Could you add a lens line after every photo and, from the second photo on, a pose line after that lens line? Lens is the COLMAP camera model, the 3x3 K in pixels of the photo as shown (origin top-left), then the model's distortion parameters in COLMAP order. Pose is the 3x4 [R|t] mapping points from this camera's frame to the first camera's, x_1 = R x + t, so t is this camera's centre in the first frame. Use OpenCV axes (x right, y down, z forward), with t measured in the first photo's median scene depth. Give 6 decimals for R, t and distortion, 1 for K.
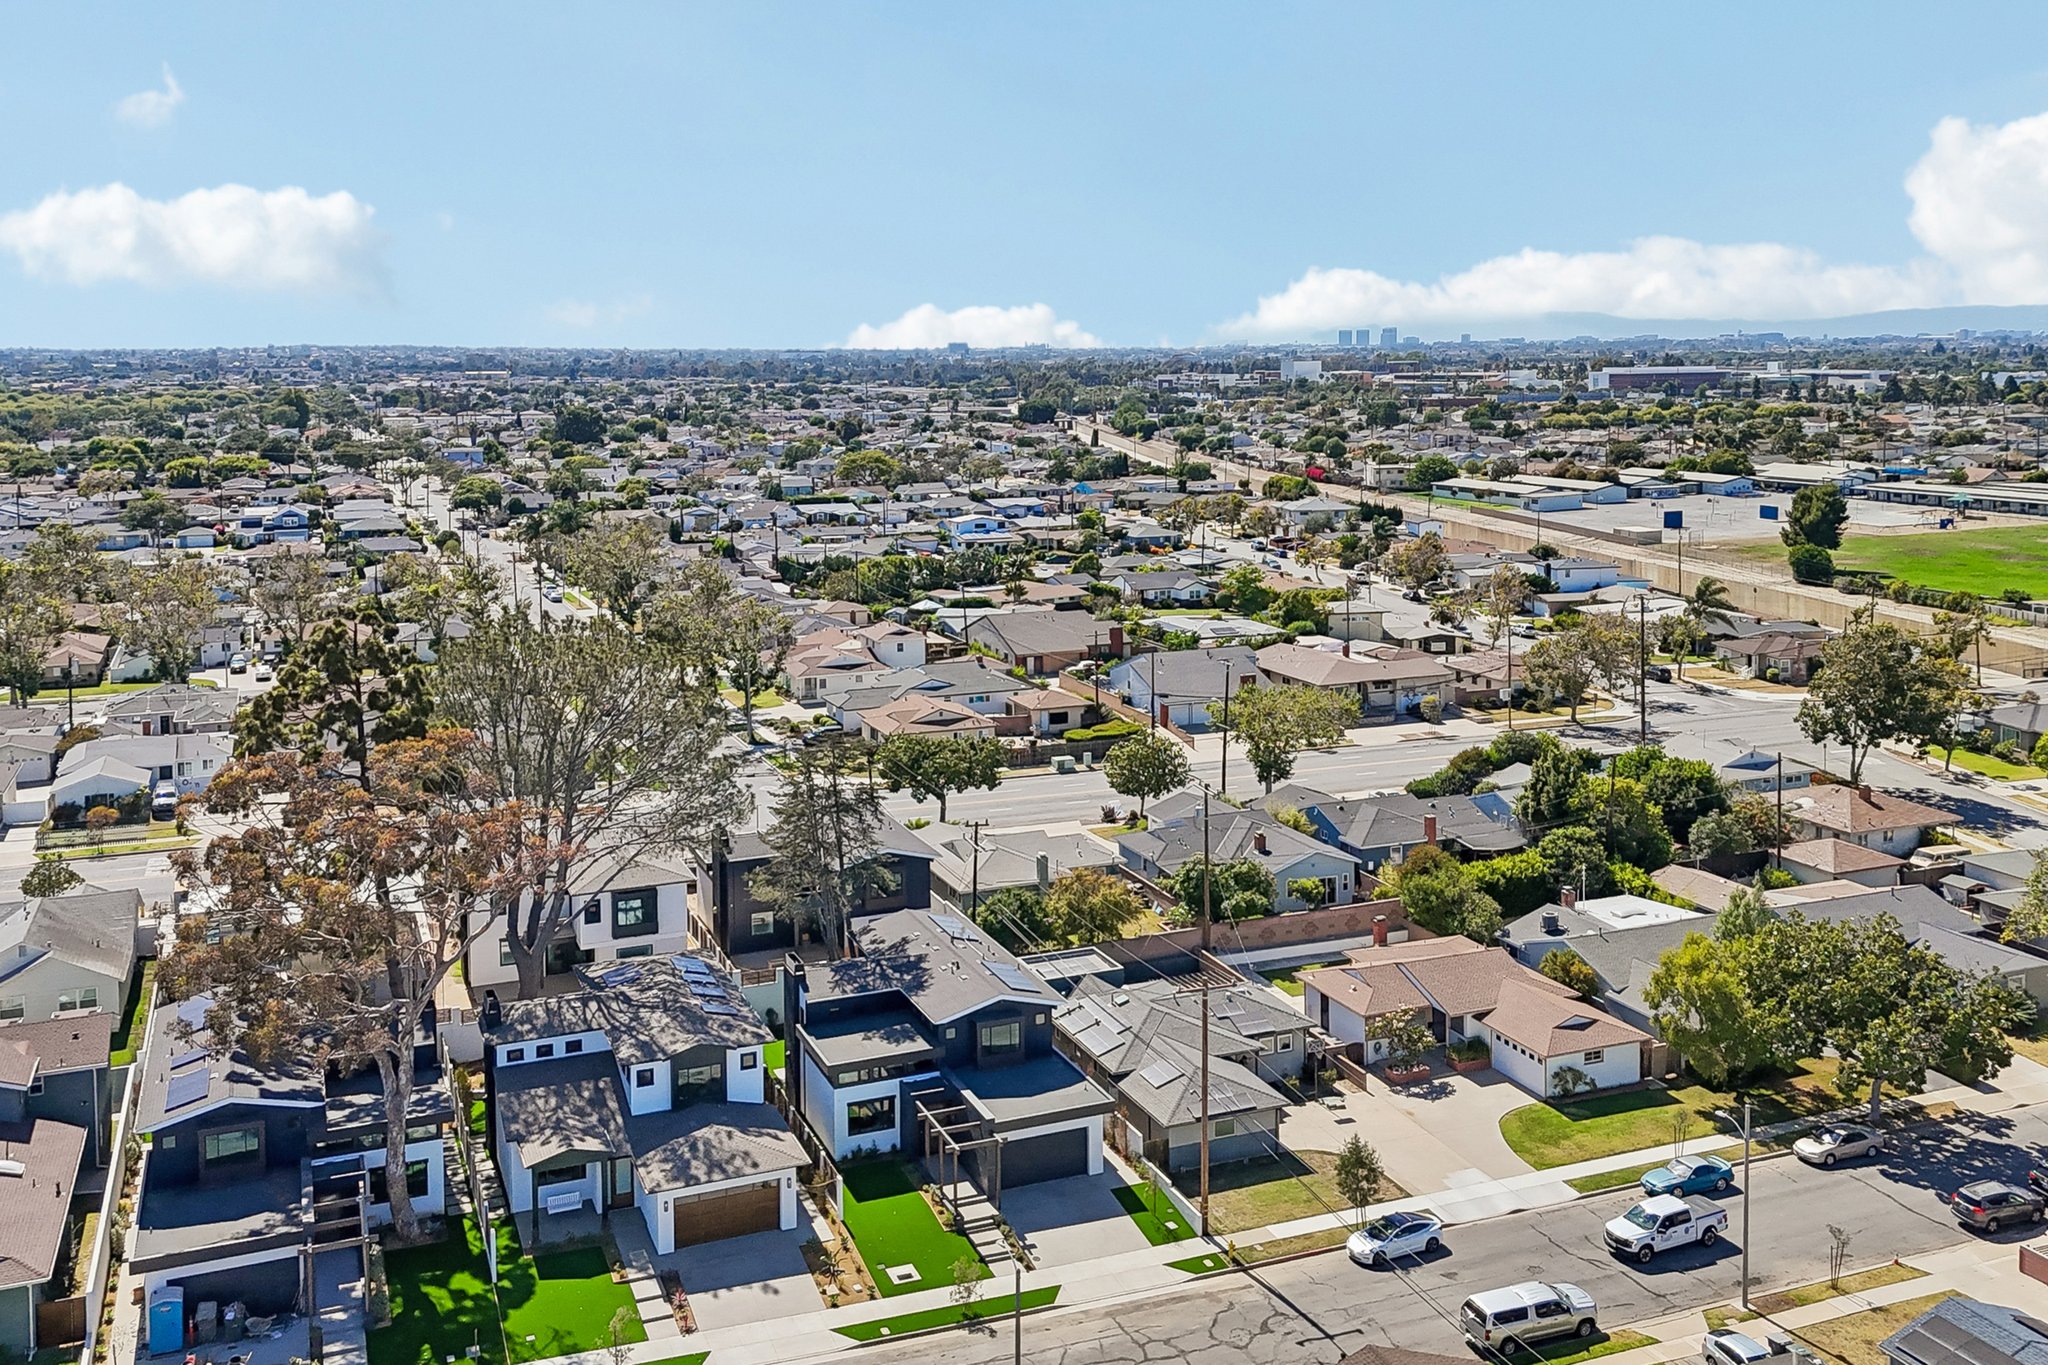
lens RADIAL K [[1815.4, 0, 1024.0], [0, 1815.4, 682.5], [0, 0, 1]] dist [0.121930, -0.193174]
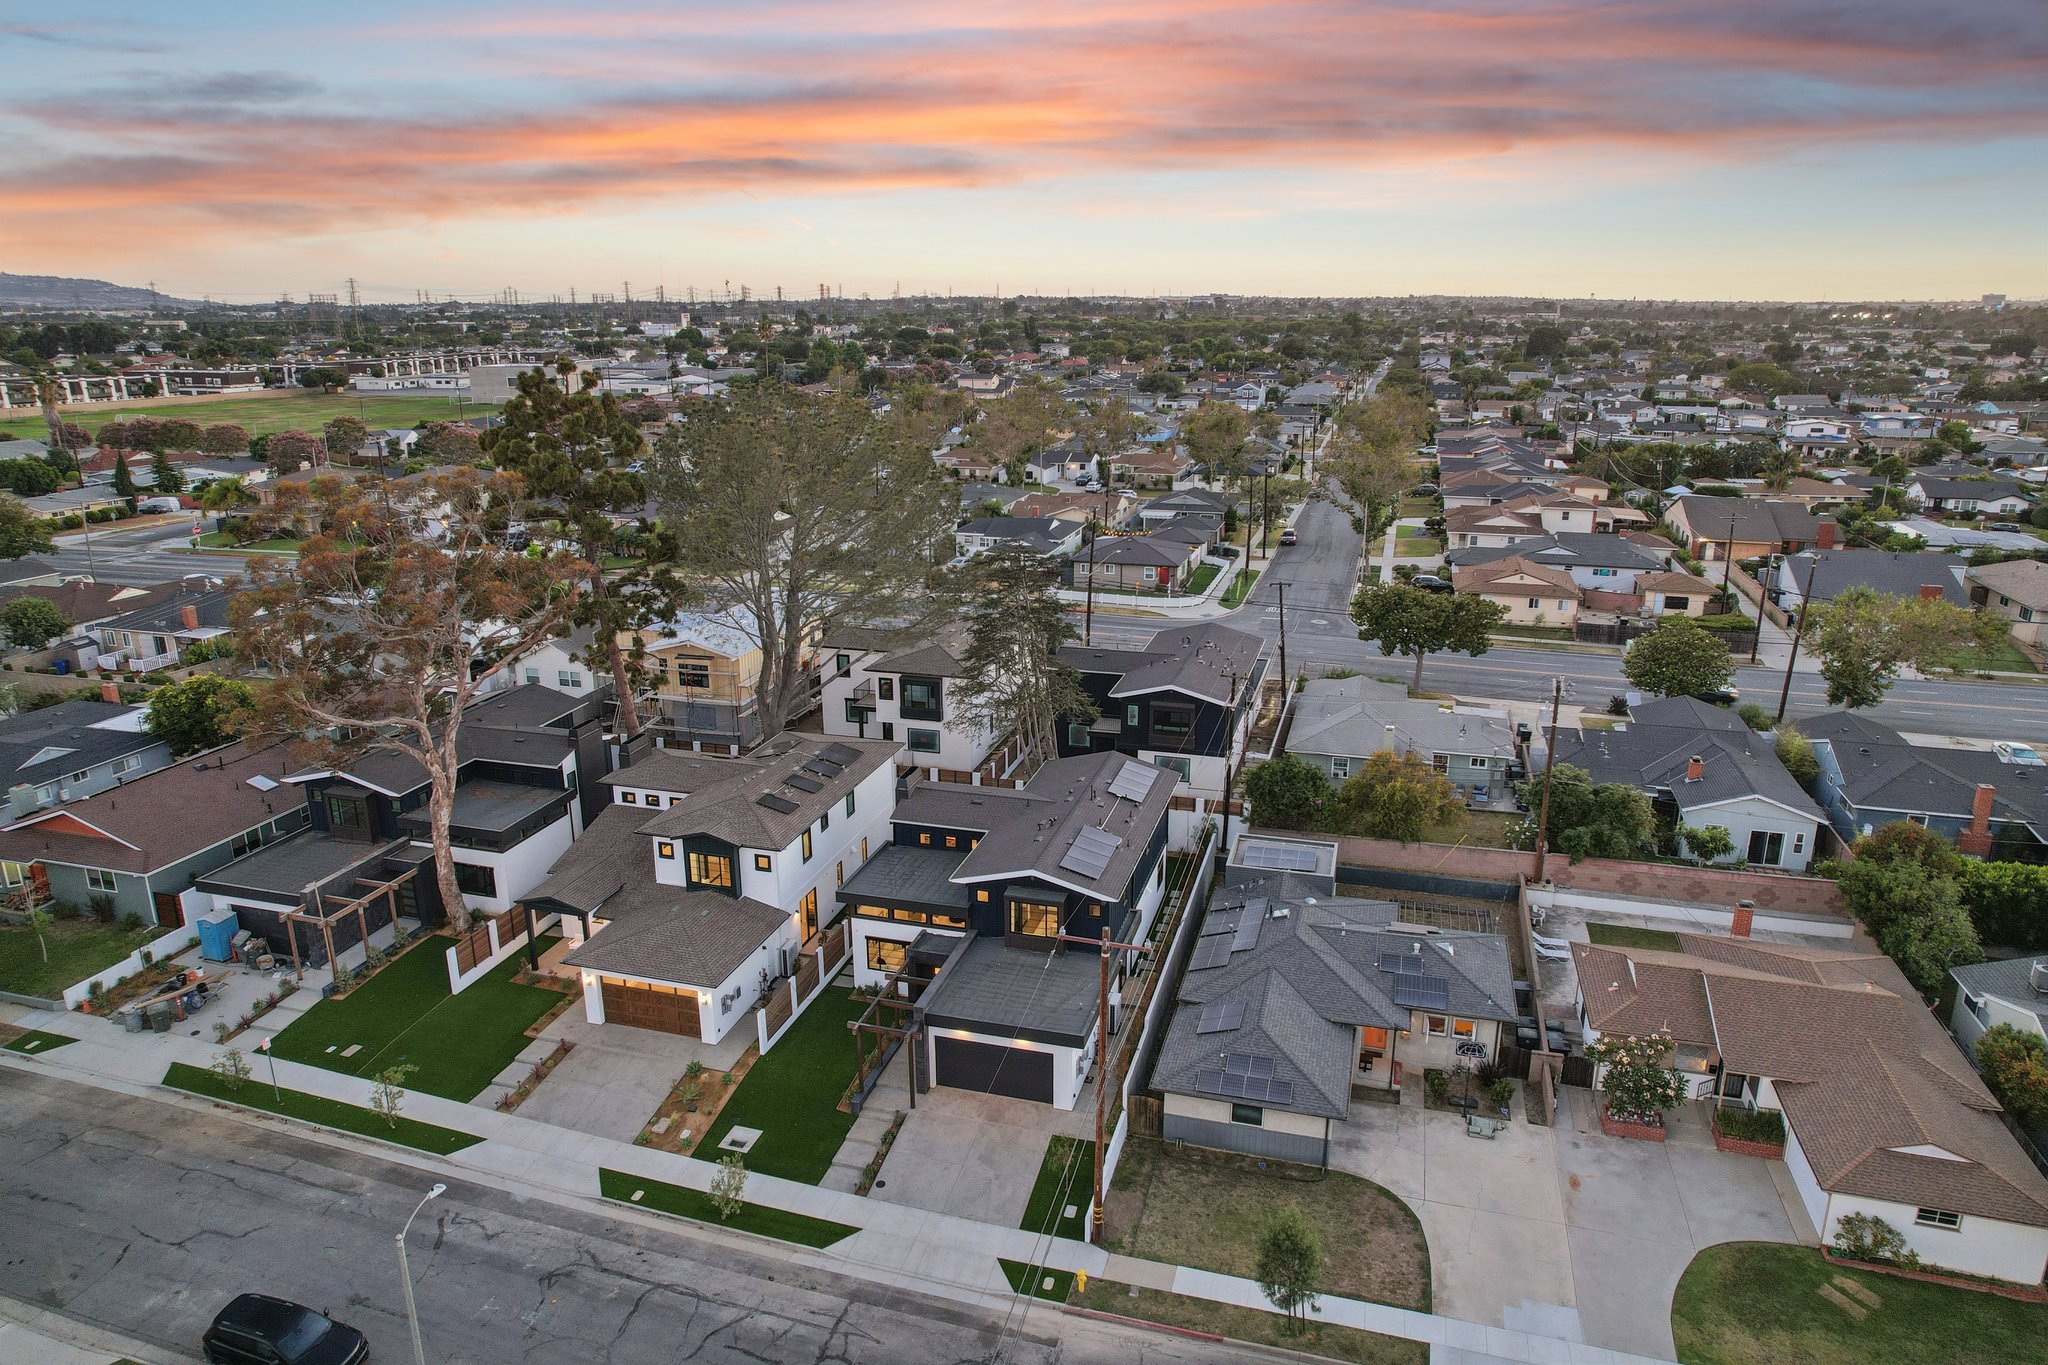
lens RADIAL K [[1316.0, 0, 1028.3], [0, 1316.0, 674.0], [0, 0, 1]] dist [-0.077960, 0.071594]
pose [[0.785498, 0.175554, -0.593443, 0.135824], [-0.115909, 0.983686, 0.137577, 0.002250], [0.607914, -0.039281, 0.793031, 0.226181]]
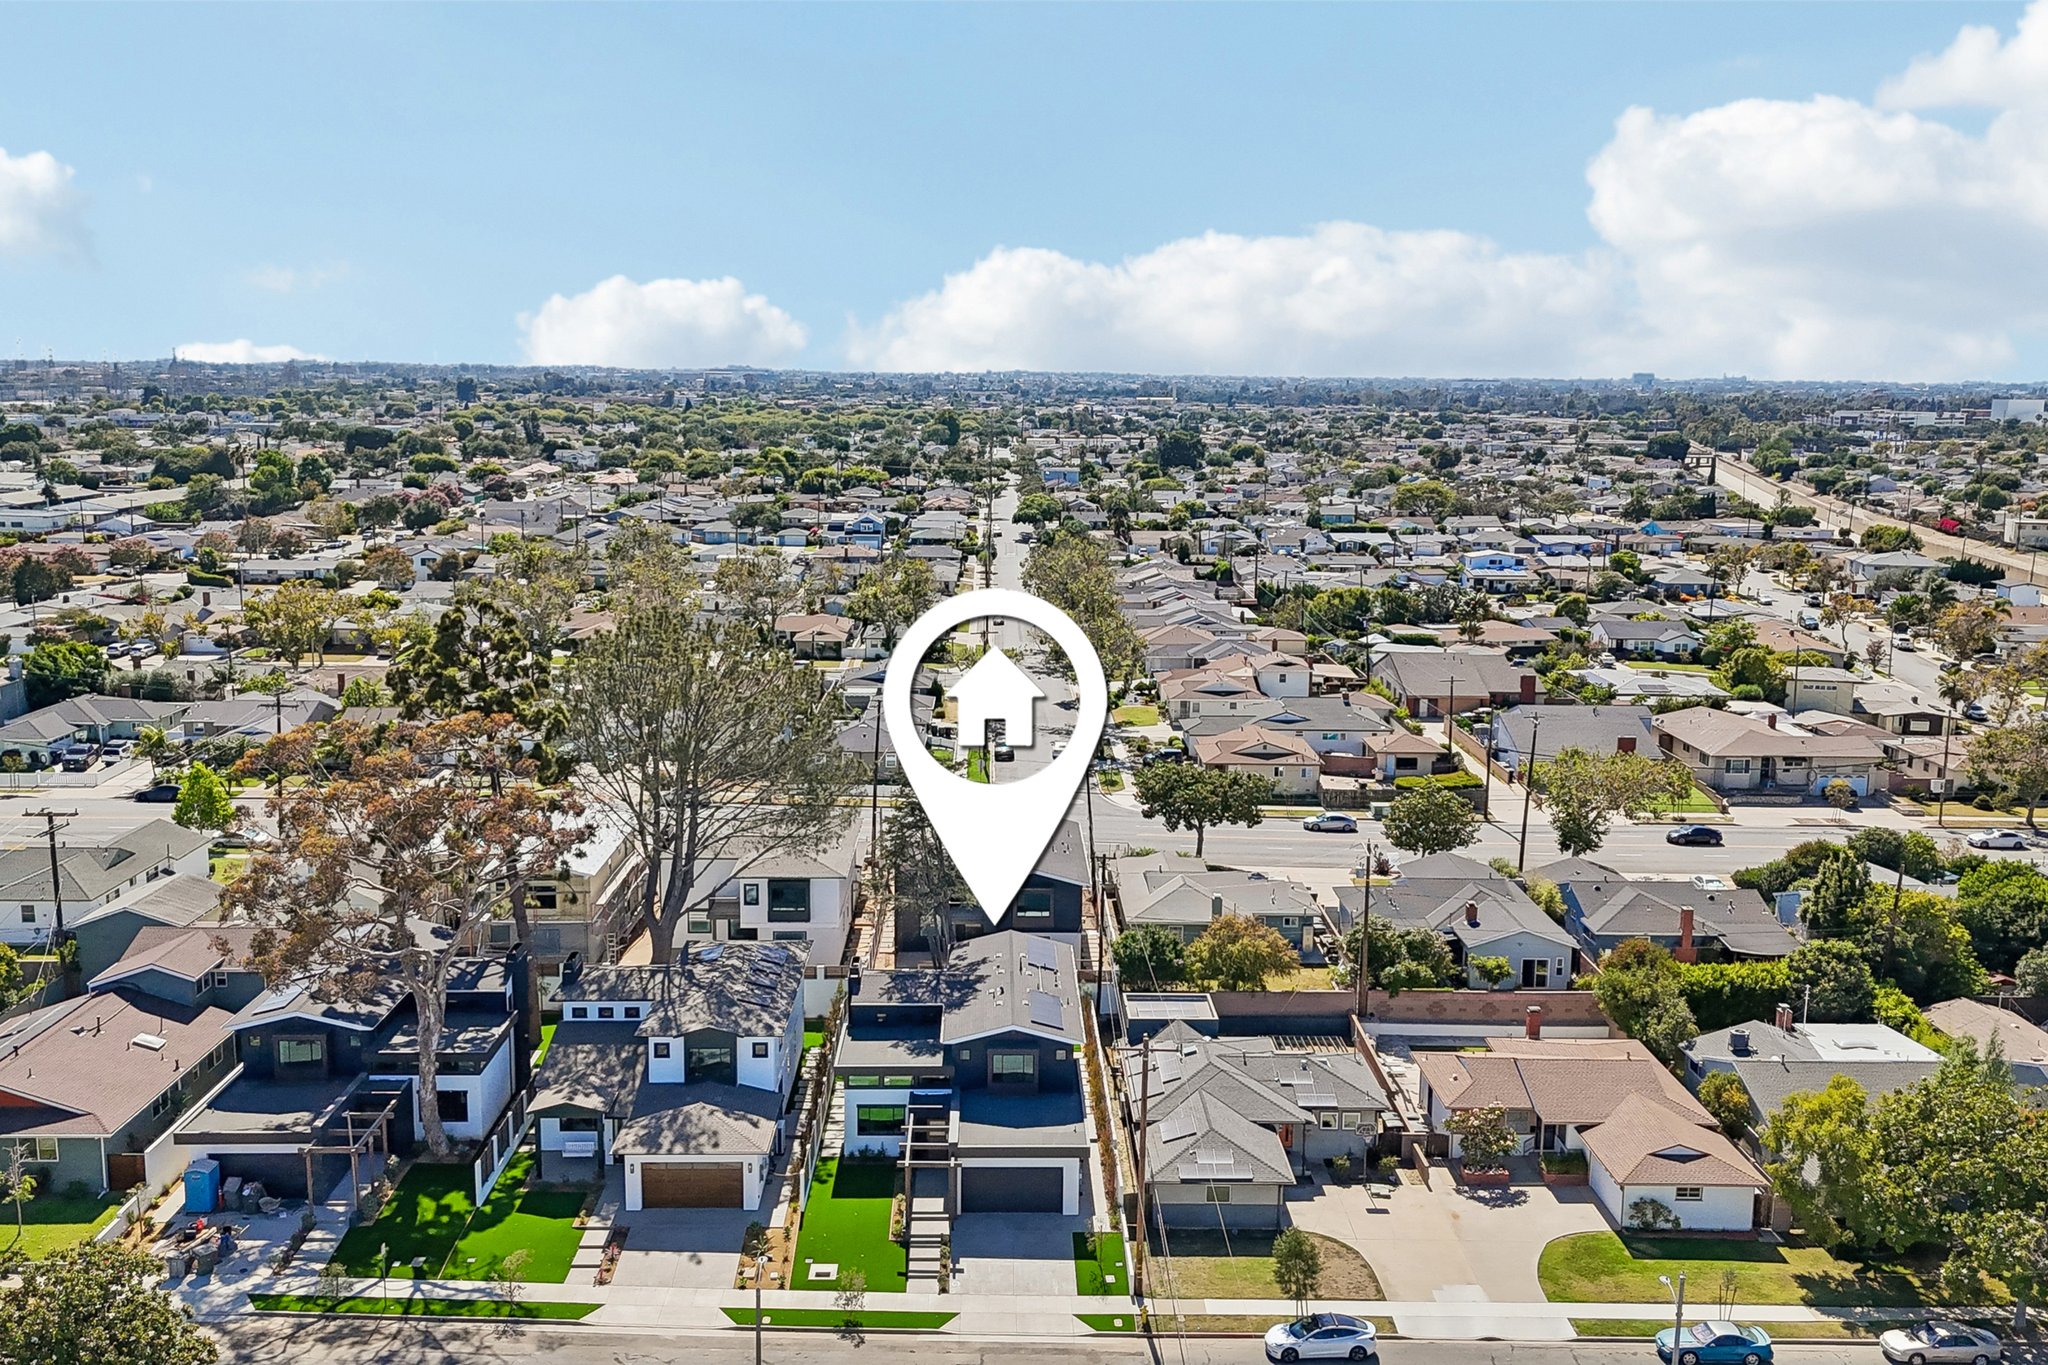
lens RADIAL K [[1788.1, 0, 1024.0], [0, 1788.1, 682.5], [0, 0, 1]] dist [0.100566, -0.125772]
pose [[0.932430, 0.078740, -0.352666, 0.137962], [-0.083038, 0.996542, 0.002952, -0.007709], [0.351679, 0.026532, 0.935744, 0.031302]]
